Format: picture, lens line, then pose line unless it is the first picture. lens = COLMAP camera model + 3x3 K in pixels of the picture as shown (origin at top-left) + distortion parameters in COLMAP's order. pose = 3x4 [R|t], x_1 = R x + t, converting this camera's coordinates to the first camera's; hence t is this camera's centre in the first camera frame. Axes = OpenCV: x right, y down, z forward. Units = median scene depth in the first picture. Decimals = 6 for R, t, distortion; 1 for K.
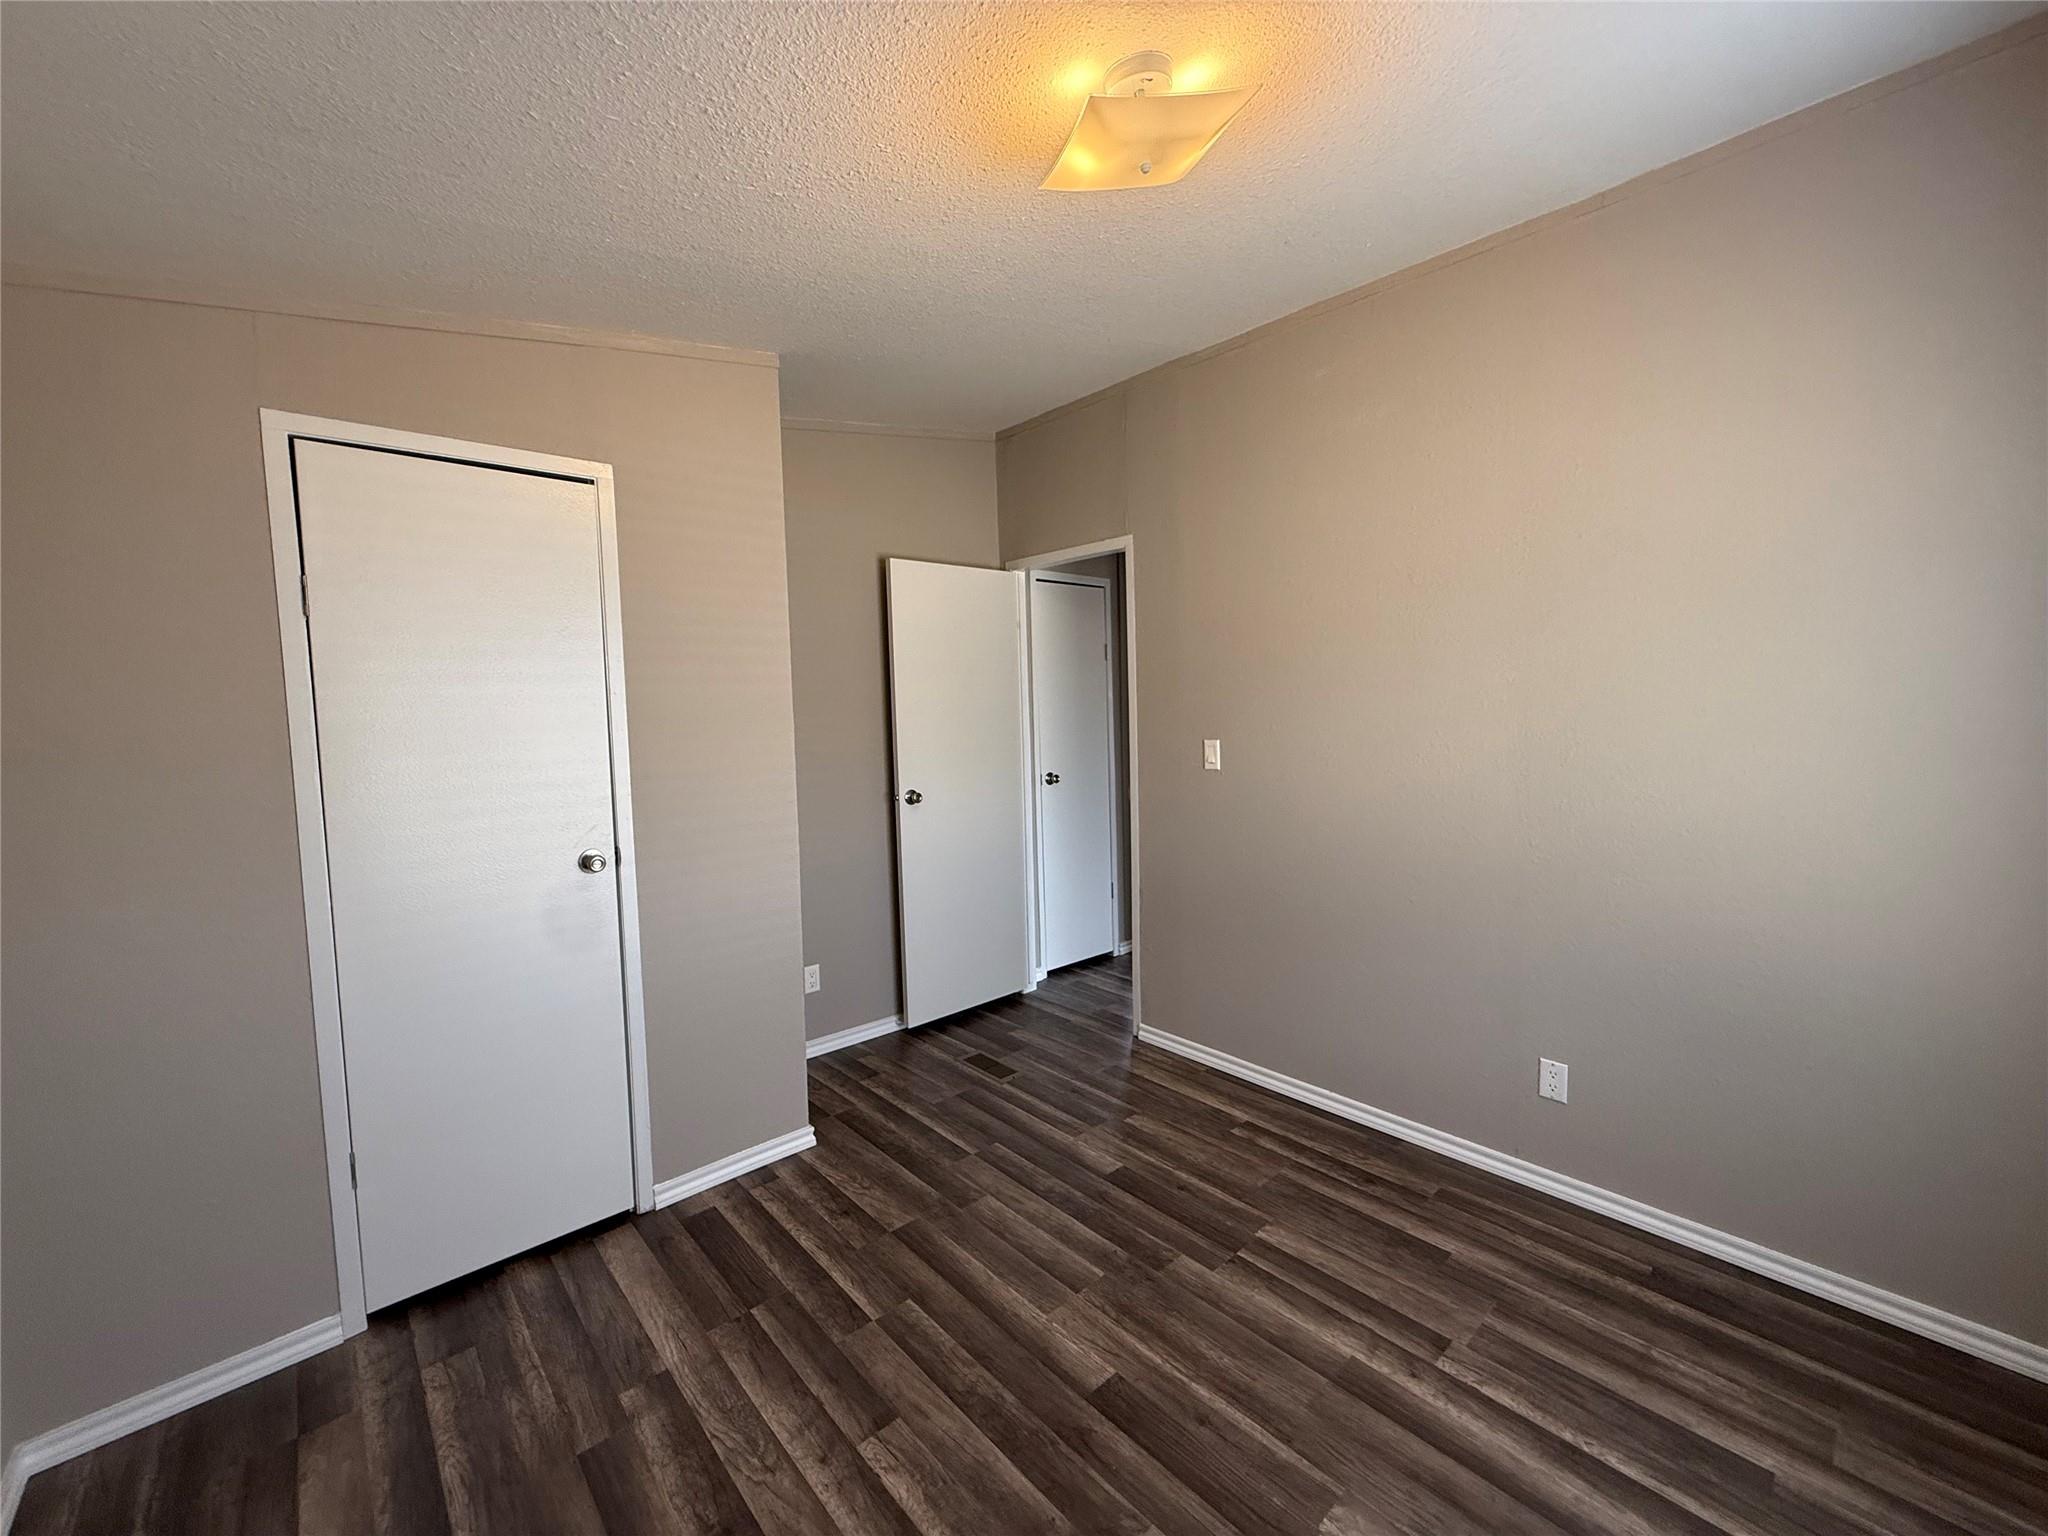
lens RADIAL K [[817.1, 0, 1007.5], [0, 817.1, 766.0], [0, 0, 1]] dist [0.000395, 0.000697]
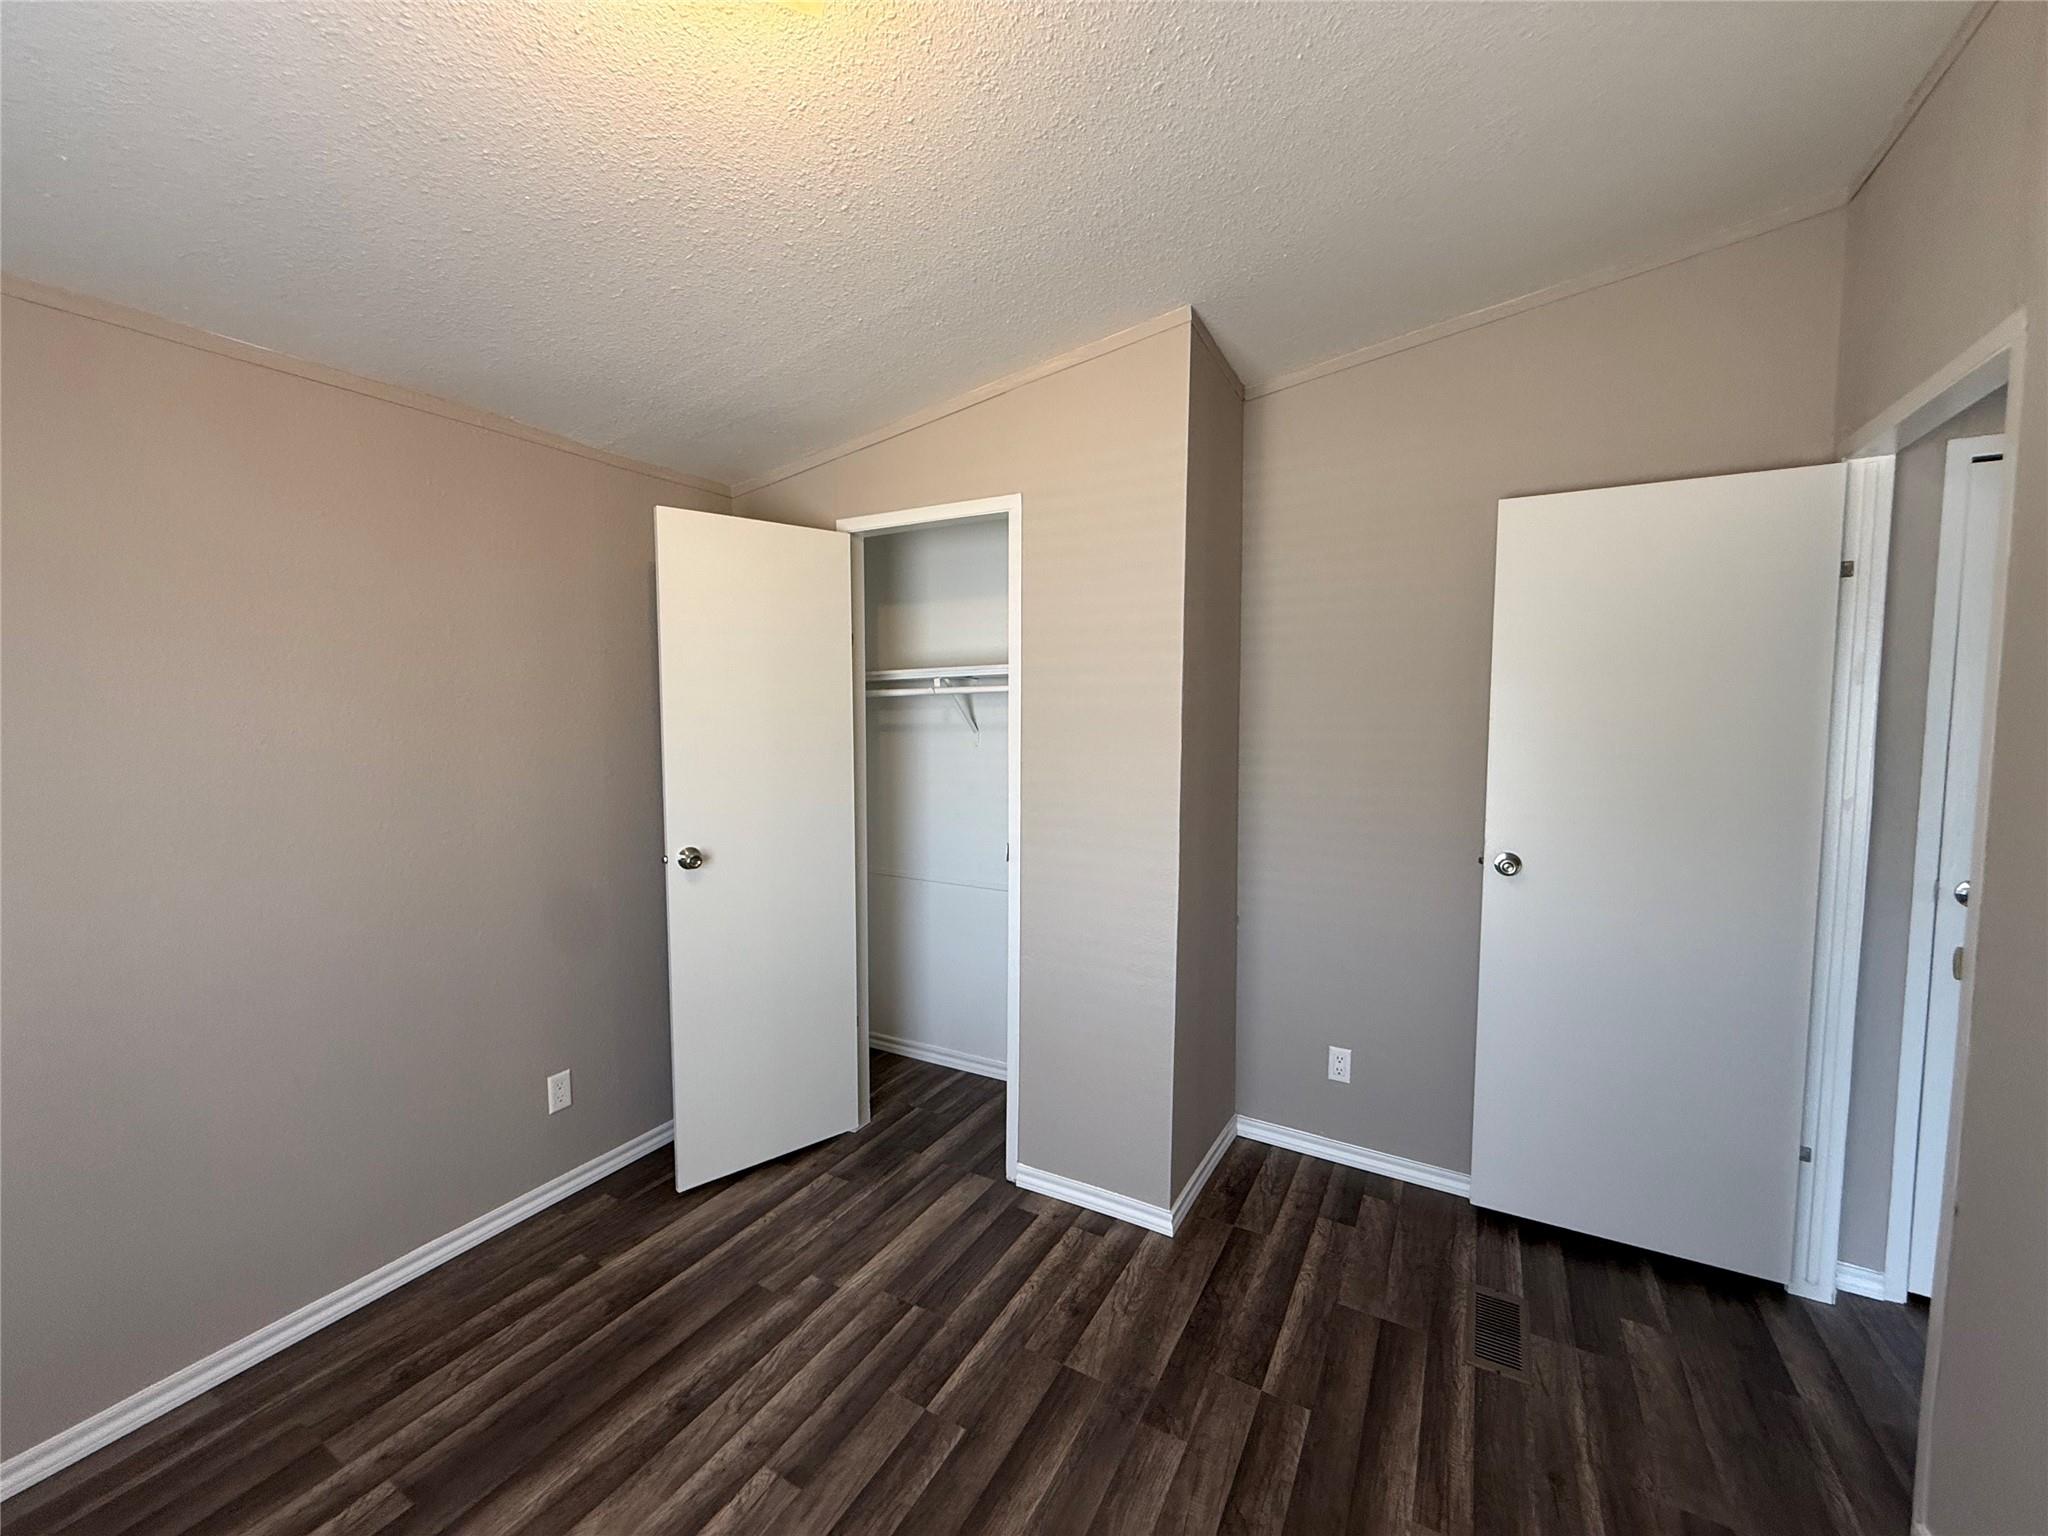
lens RADIAL K [[817.1, 0, 1024.4], [0, 817.1, 765.6], [0, 0, 1]] dist [0.000395, 0.000697]
pose [[0.338718, 0.090723, -0.936504, 0.663195], [-0.081907, 0.994405, 0.066708, -0.096718], [0.937316, 0.054111, 0.344254, 0.766085]]
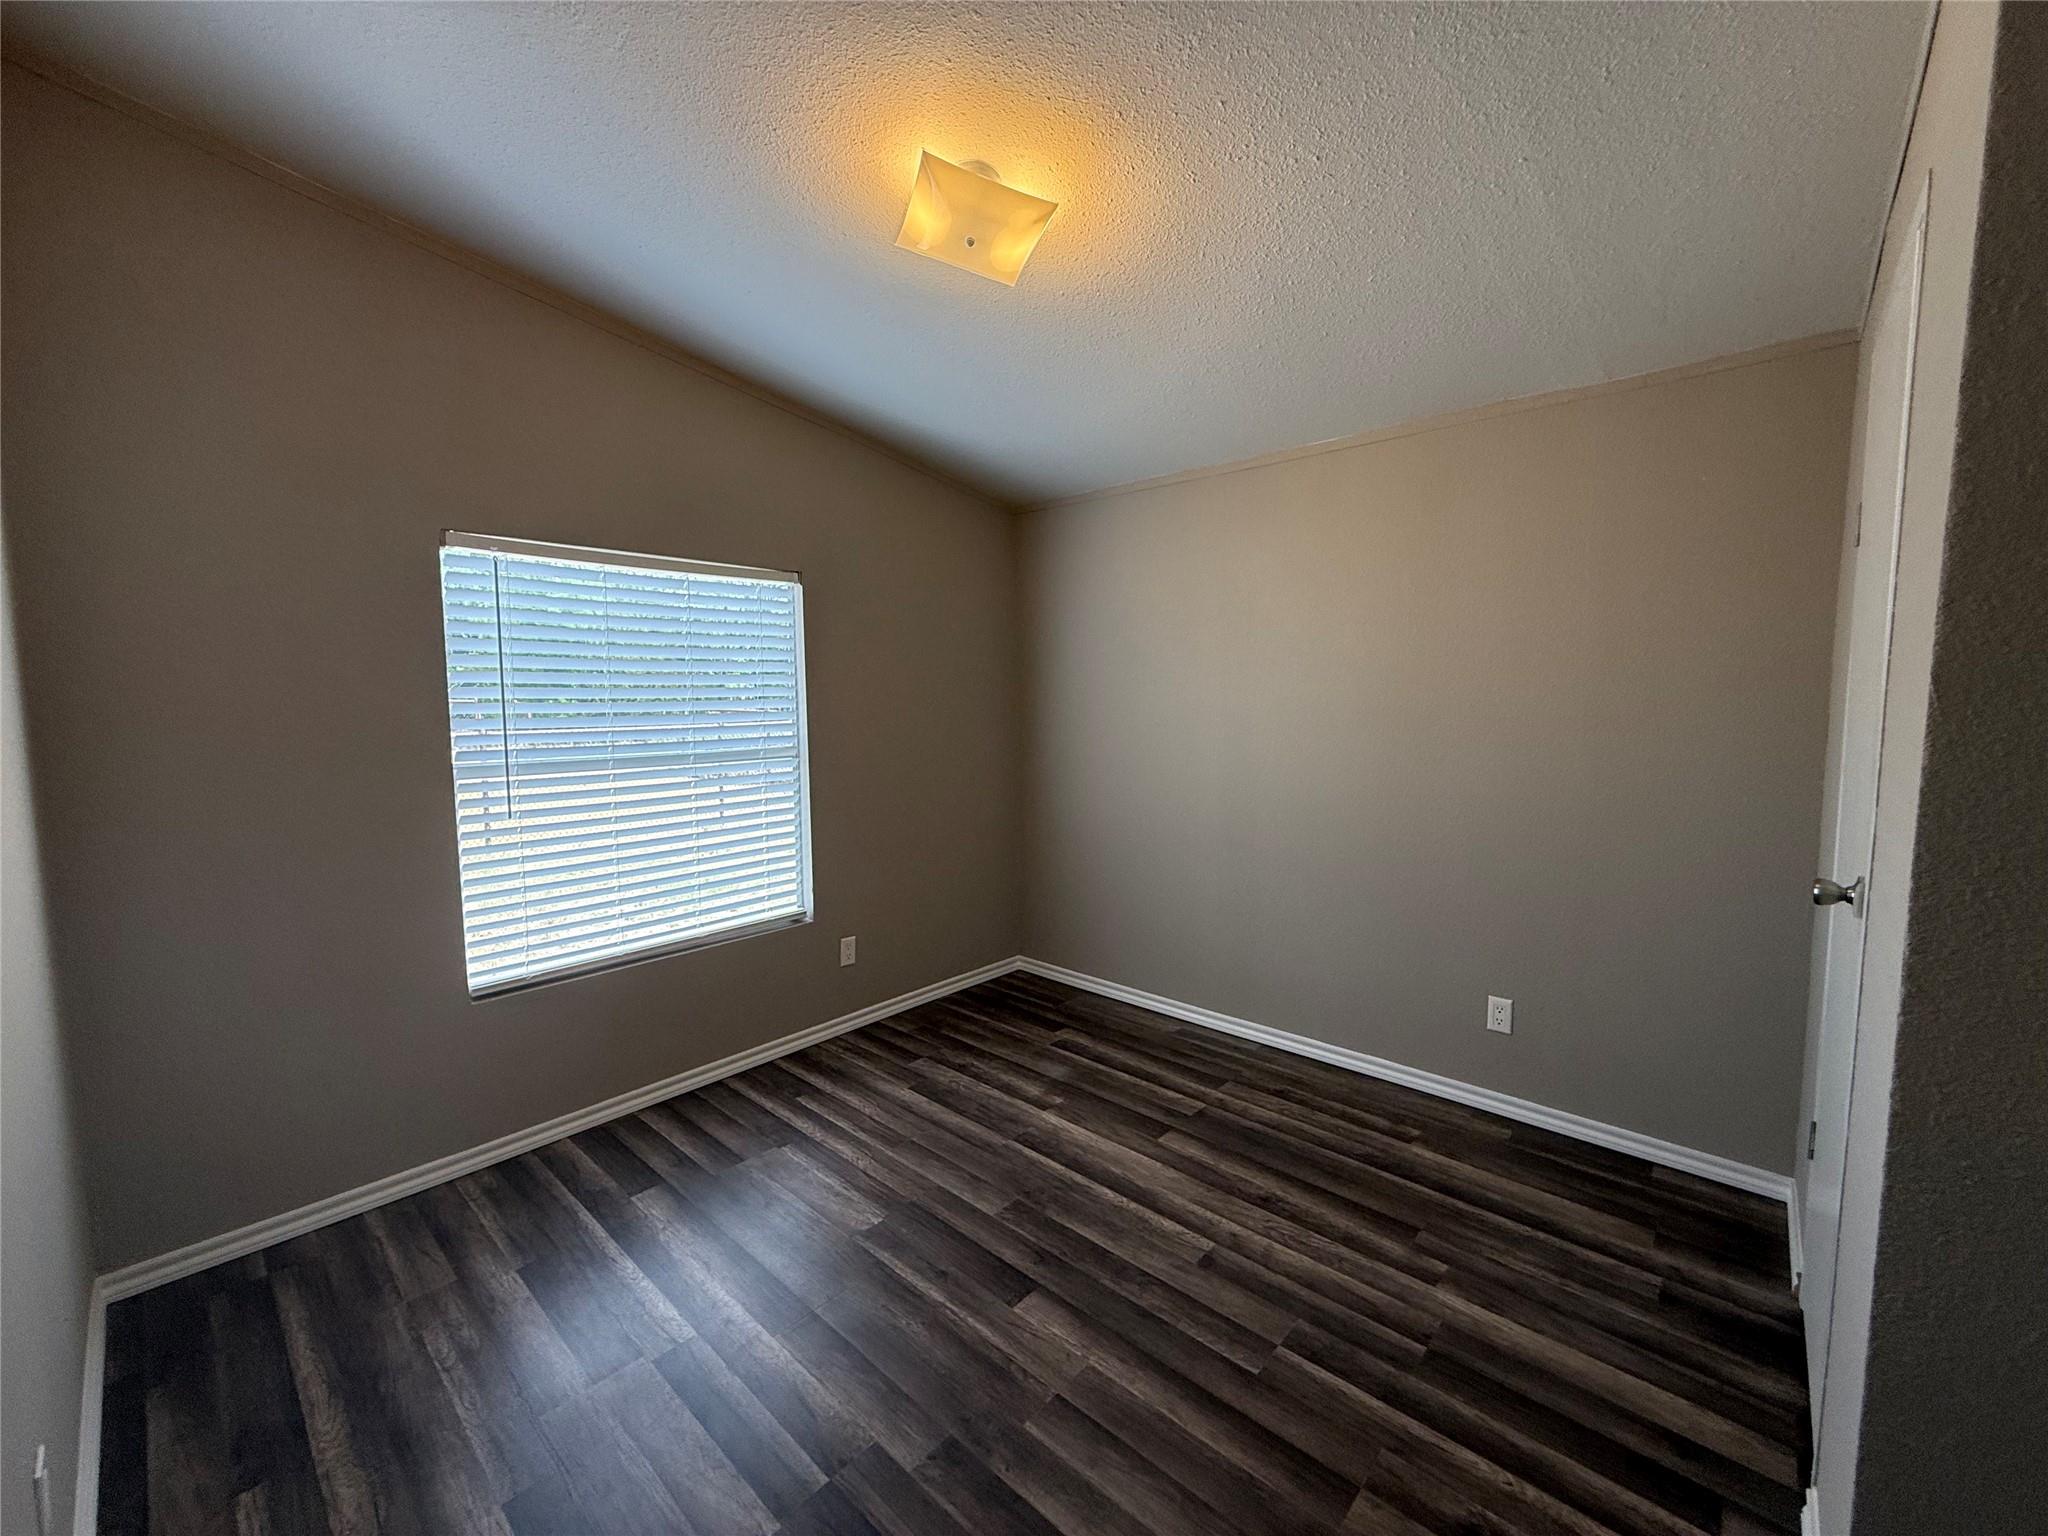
lens RADIAL K [[817.1, 0, 1018.5], [0, 817.1, 767.6], [0, 0, 1]] dist [0.000395, 0.000697]
pose [[-0.993311, 0.037753, -0.109122, 0.198302], [0.019410, 0.986184, 0.164512, -0.102073], [0.113825, 0.161293, -0.980321, 1.774806]]
